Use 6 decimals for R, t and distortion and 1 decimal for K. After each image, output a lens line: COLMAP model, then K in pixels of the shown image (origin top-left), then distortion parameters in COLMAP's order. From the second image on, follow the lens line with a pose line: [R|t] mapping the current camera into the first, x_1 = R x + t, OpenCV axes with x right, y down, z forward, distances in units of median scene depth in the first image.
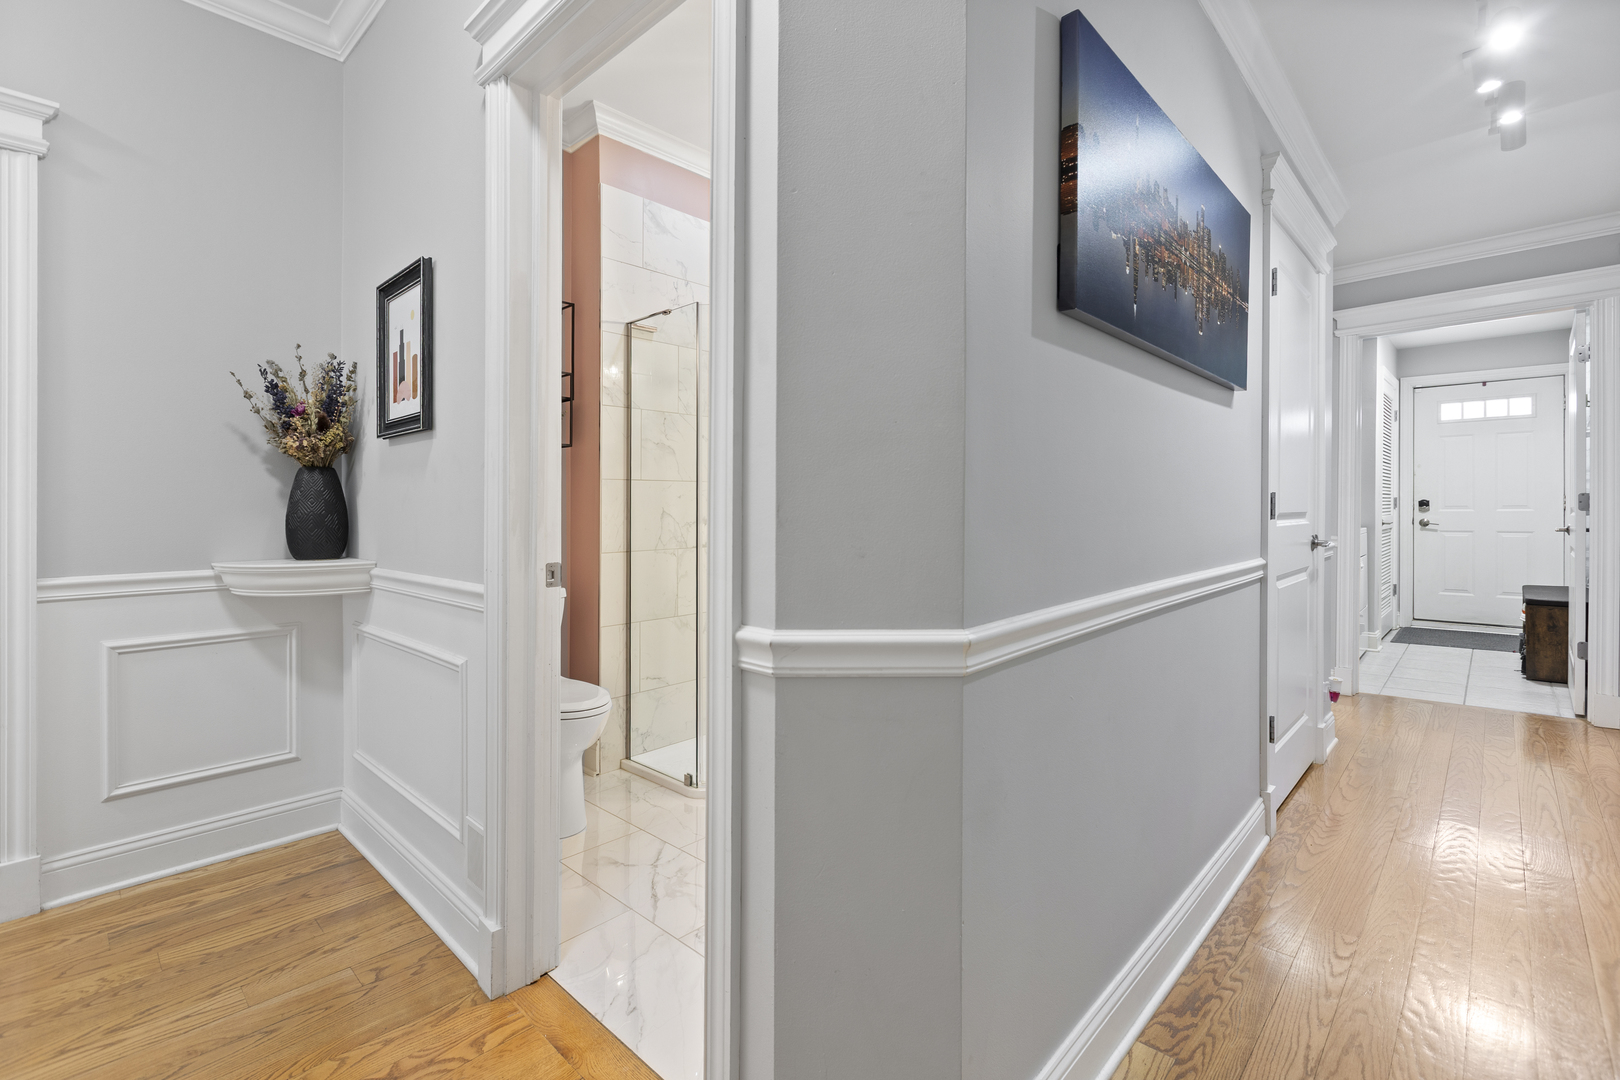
lens RADIAL K [[727.2, 0, 789.3], [0, 727.2, 512.7], [0, 0, 1]] dist [-0.001058, -0.001534]
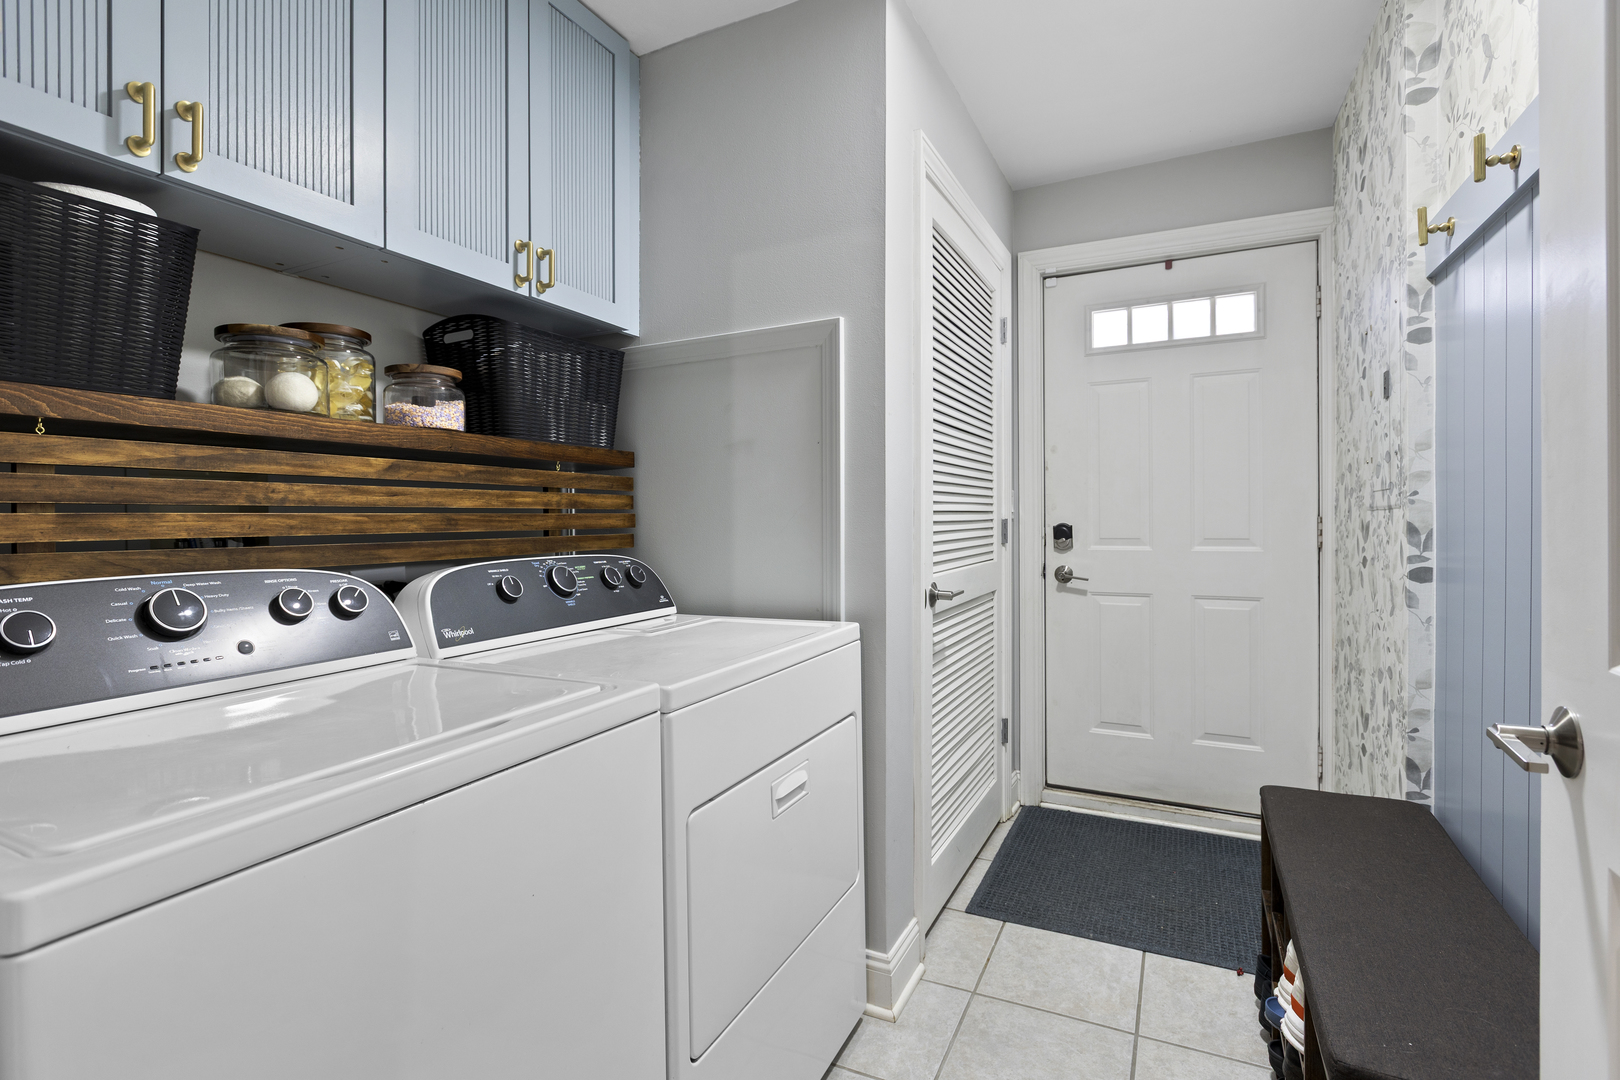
lens RADIAL K [[771.0, 0, 808.3], [0, 771.0, 529.8], [0, 0, 1]] dist [-0.001708, -0.002292]
pose [[0.951201, -0.009368, 0.308429, 0.241450], [0.007338, 0.999943, 0.007739, -0.008078], [-0.308484, -0.005098, 0.951216, 0.248536]]
